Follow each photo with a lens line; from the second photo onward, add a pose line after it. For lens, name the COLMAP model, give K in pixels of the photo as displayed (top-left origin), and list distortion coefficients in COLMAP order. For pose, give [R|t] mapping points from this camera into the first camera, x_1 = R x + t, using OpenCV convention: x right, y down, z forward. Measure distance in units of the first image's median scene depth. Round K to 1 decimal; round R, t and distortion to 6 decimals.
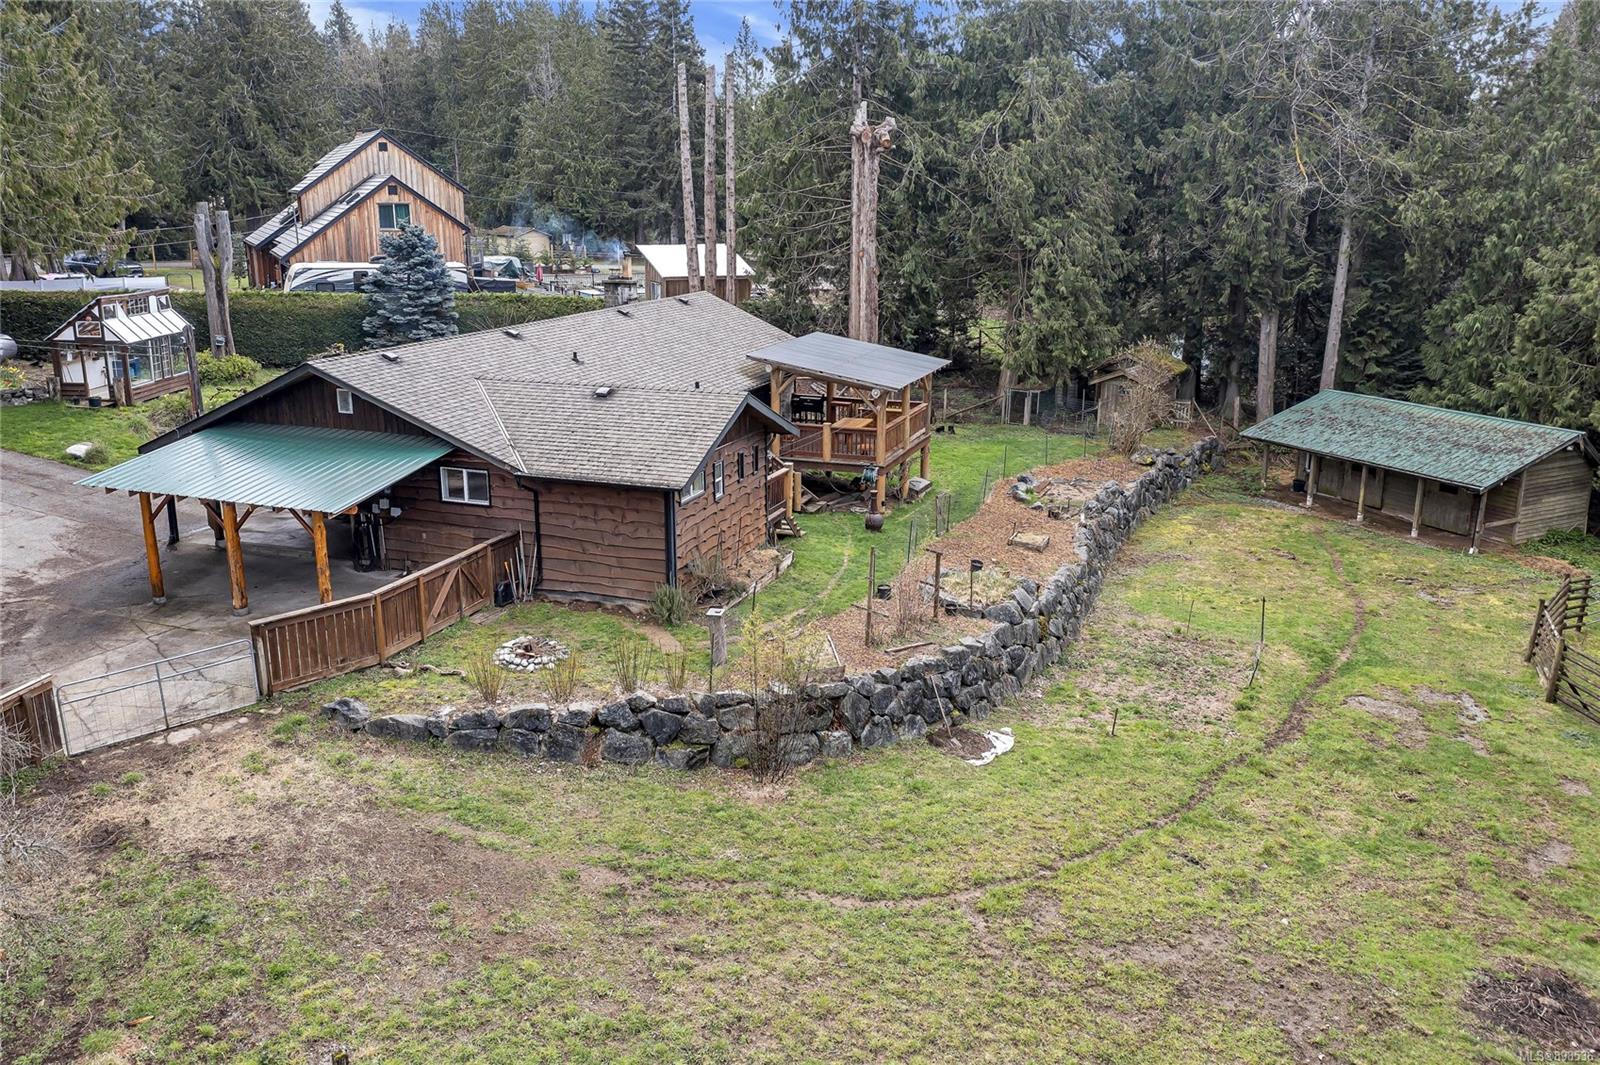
lens RADIAL K [[1295.2, 0, 799.1], [0, 1295.2, 533.1], [0, 0, 1]] dist [-0.004358, -0.001908]
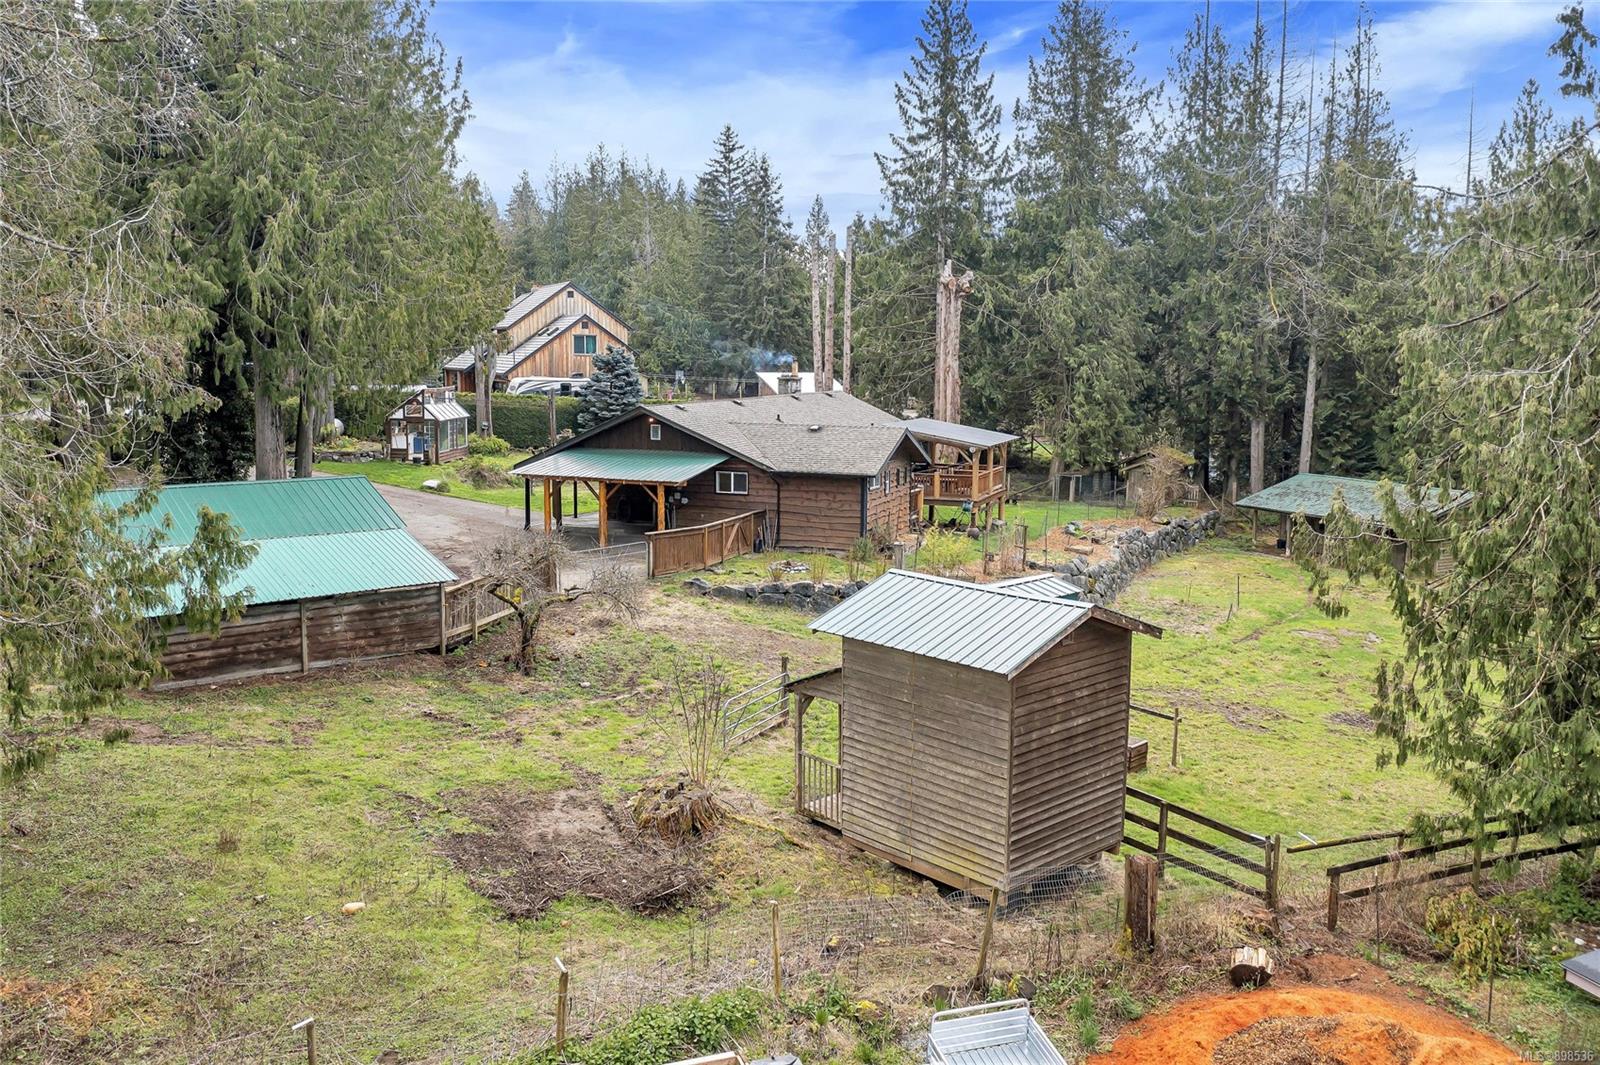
lens RADIAL K [[1295.2, 0, 803.3], [0, 1295.2, 530.5], [0, 0, 1]] dist [-0.004358, -0.001908]
pose [[0.999729, 0.007649, -0.021977, -0.068305], [-0.010316, 0.992238, -0.123927, 0.114526], [0.020858, 0.124120, 0.992048, -0.306722]]
